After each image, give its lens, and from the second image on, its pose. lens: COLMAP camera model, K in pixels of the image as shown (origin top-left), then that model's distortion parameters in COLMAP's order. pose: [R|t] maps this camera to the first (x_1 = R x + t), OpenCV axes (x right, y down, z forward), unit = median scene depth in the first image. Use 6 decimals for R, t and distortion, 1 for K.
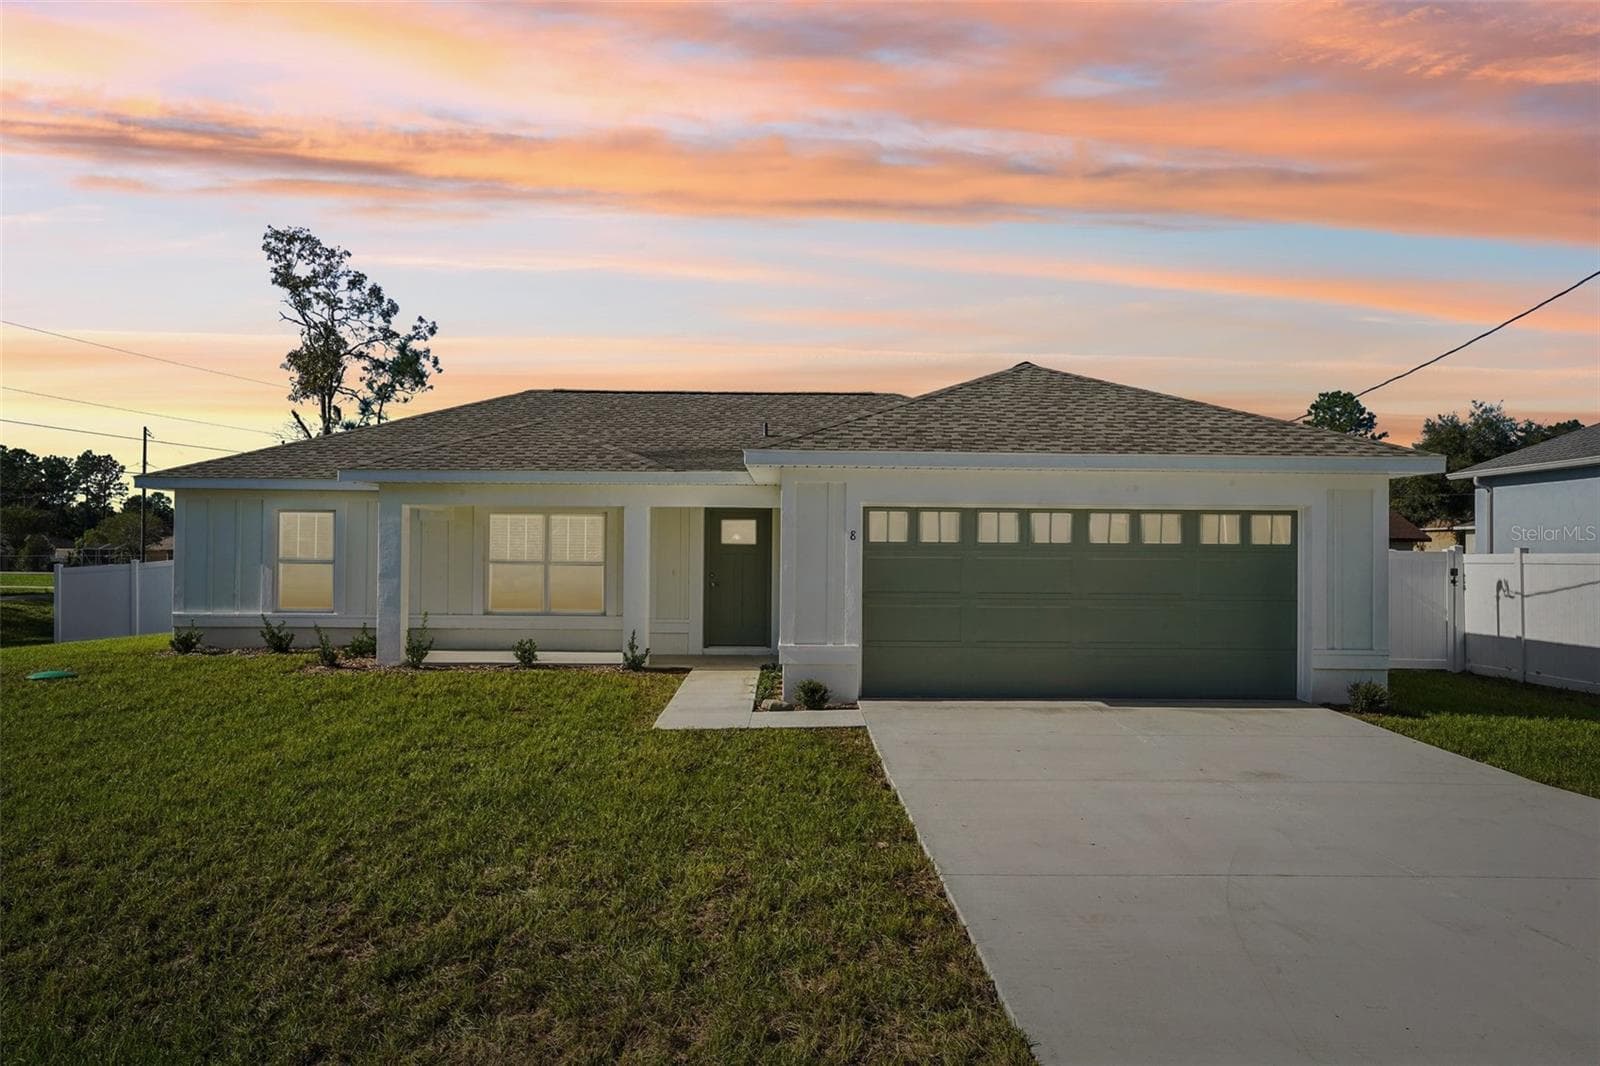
lens RADIAL K [[1176.2, 0, 800.0], [0, 1176.2, 533.0], [0, 0, 1]] dist [0.000740, 0.041833]
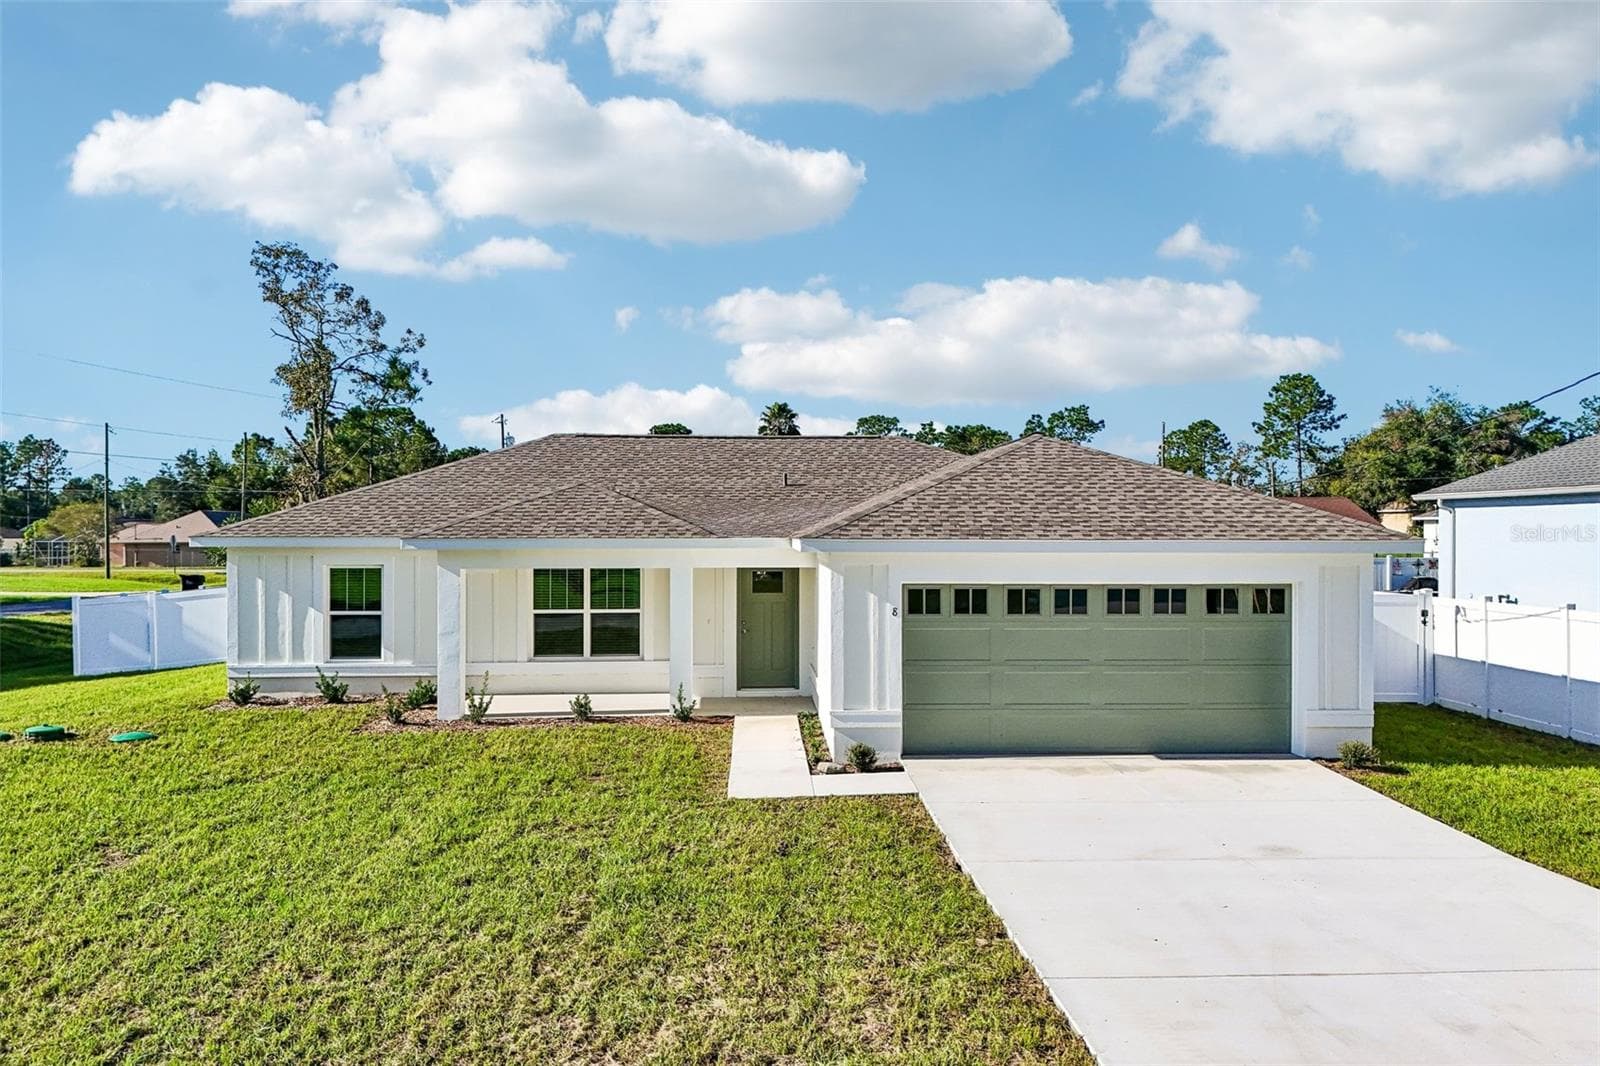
lens RADIAL K [[1171.5, 0, 803.6], [0, 1171.5, 542.6], [0, 0, 1]] dist [0.109691, -0.141702]
pose [[0.999282, -0.008014, 0.037019, -0.026657], [0.006925, 0.999542, 0.029460, -0.031404], [-0.037238, -0.029182, 0.998880, -0.034530]]
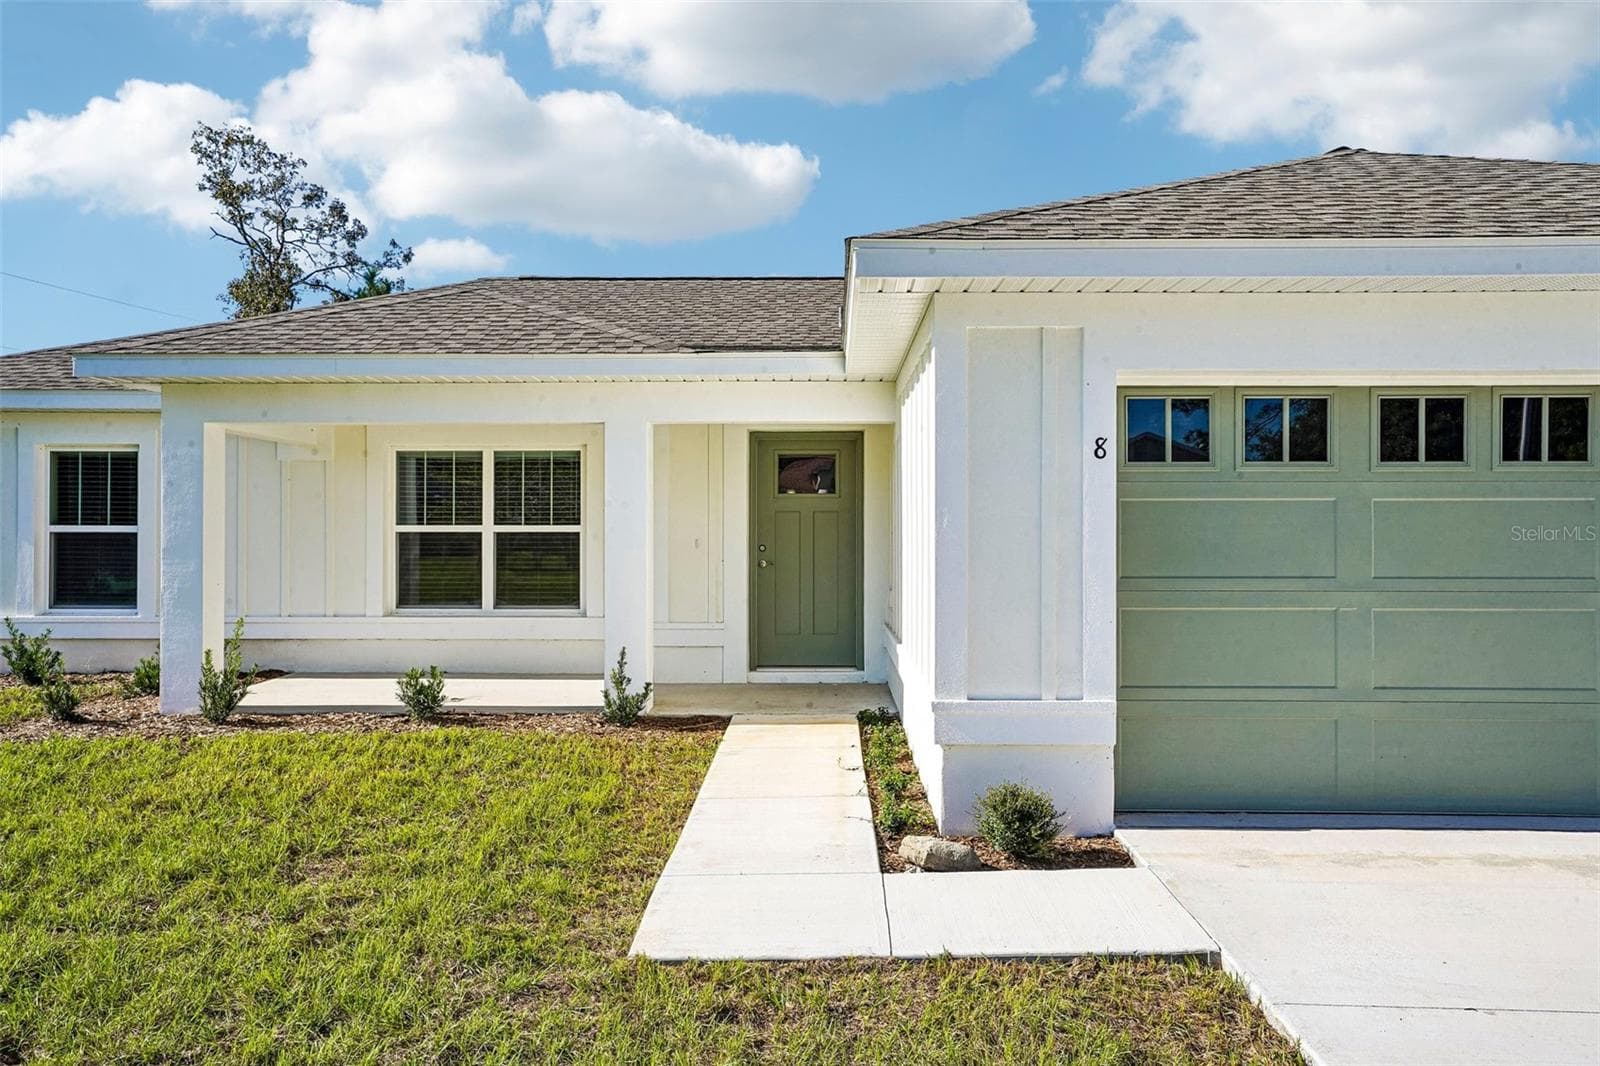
lens RADIAL K [[1212.9, 0, 800.0], [0, 1212.9, 533.0], [0, 0, 1]] dist [0.003393, 0.003145]
pose [[0.999528, -0.006755, -0.029953, -0.017003], [0.007296, 0.999811, 0.017999, 0.007872], [0.029825, -0.018209, 0.999389, 0.177354]]
